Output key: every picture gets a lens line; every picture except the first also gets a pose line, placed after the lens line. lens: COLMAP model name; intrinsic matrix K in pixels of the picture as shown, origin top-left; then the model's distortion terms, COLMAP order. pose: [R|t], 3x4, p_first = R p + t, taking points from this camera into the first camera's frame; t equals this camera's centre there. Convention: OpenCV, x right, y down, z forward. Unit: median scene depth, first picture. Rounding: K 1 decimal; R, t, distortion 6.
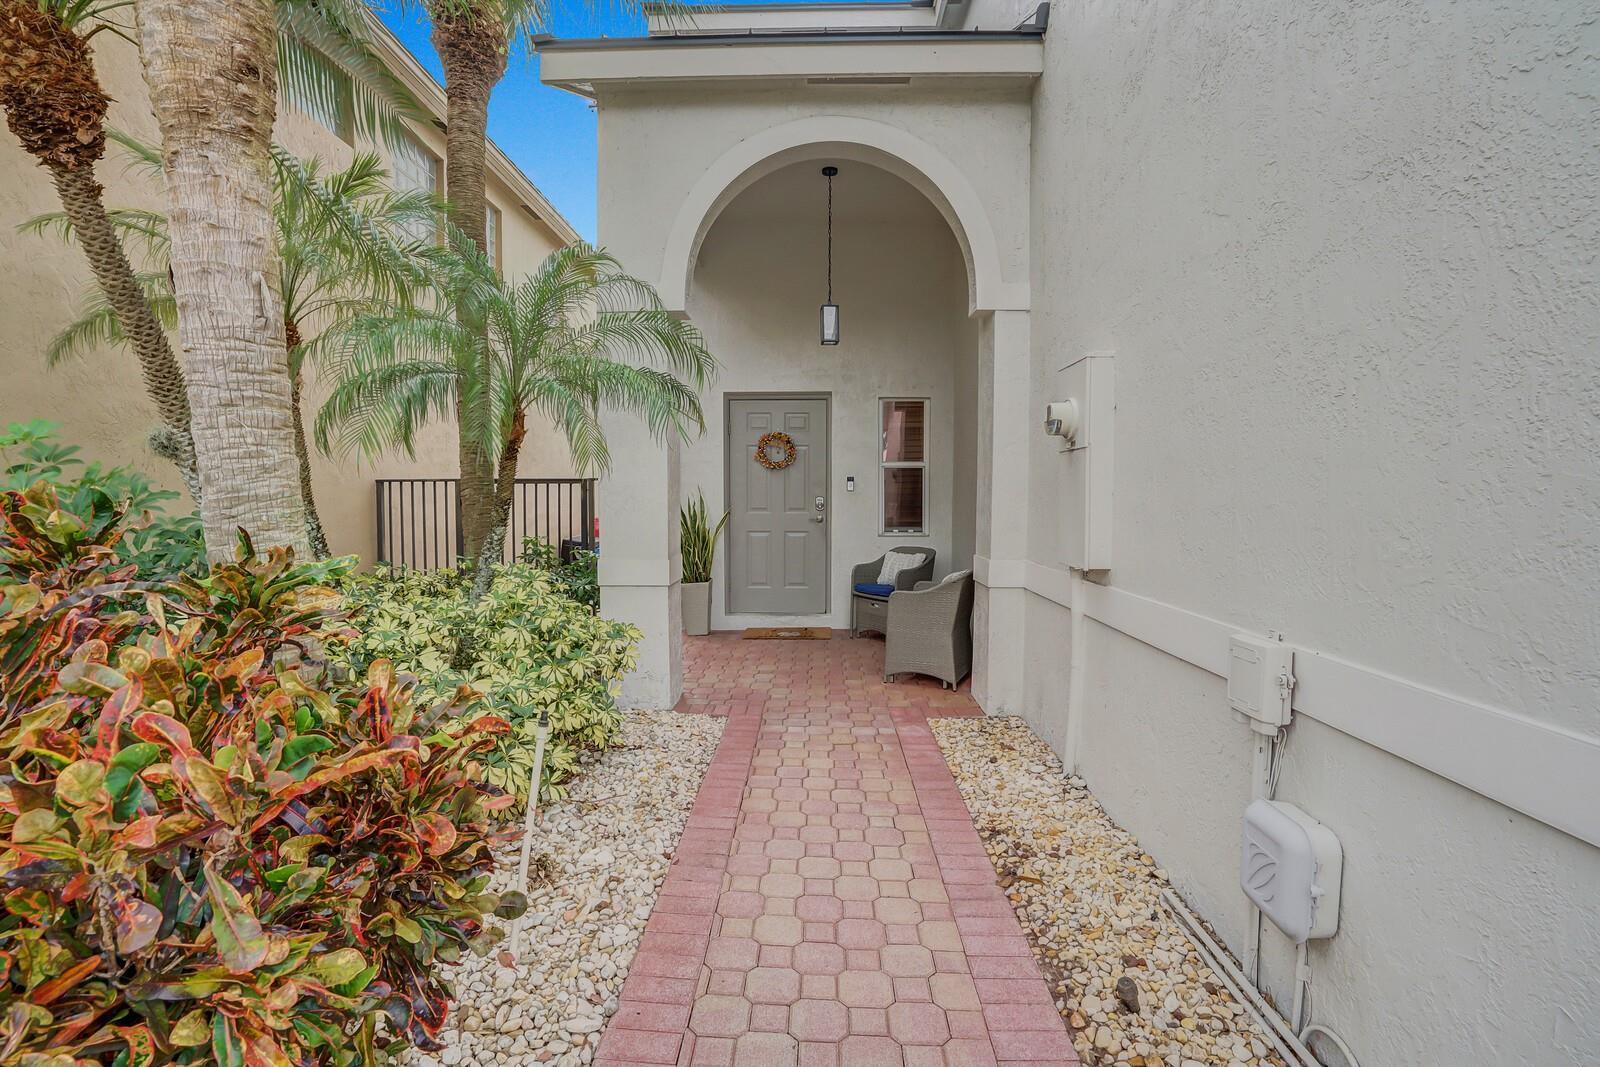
lens RADIAL K [[751.9, 0, 791.5], [0, 751.9, 529.7], [0, 0, 1]] dist [-0.057454, 0.025527]
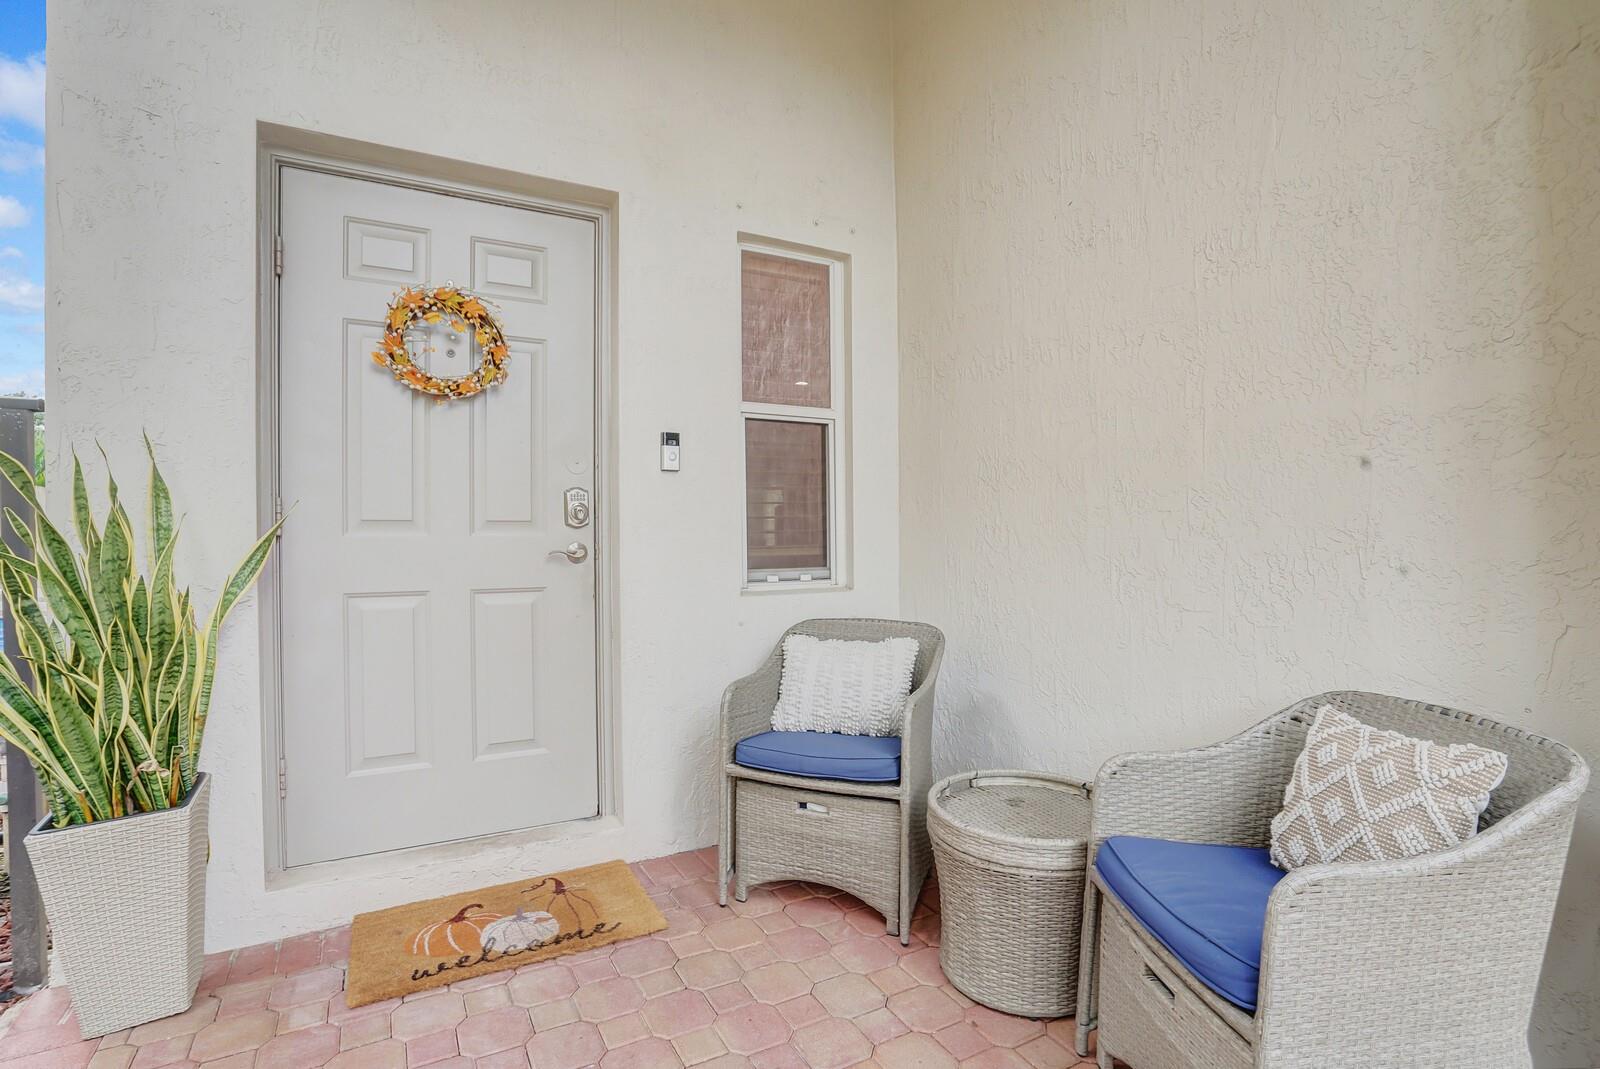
lens RADIAL K [[751.9, 0, 791.5], [0, 751.9, 530.7], [0, 0, 1]] dist [-0.057454, 0.025527]
pose [[0.849654, -0.009634, 0.527253, -0.063319], [0.031192, 0.999001, -0.032012, -0.009162], [-0.526417, 0.043646, 0.849105, 0.652039]]
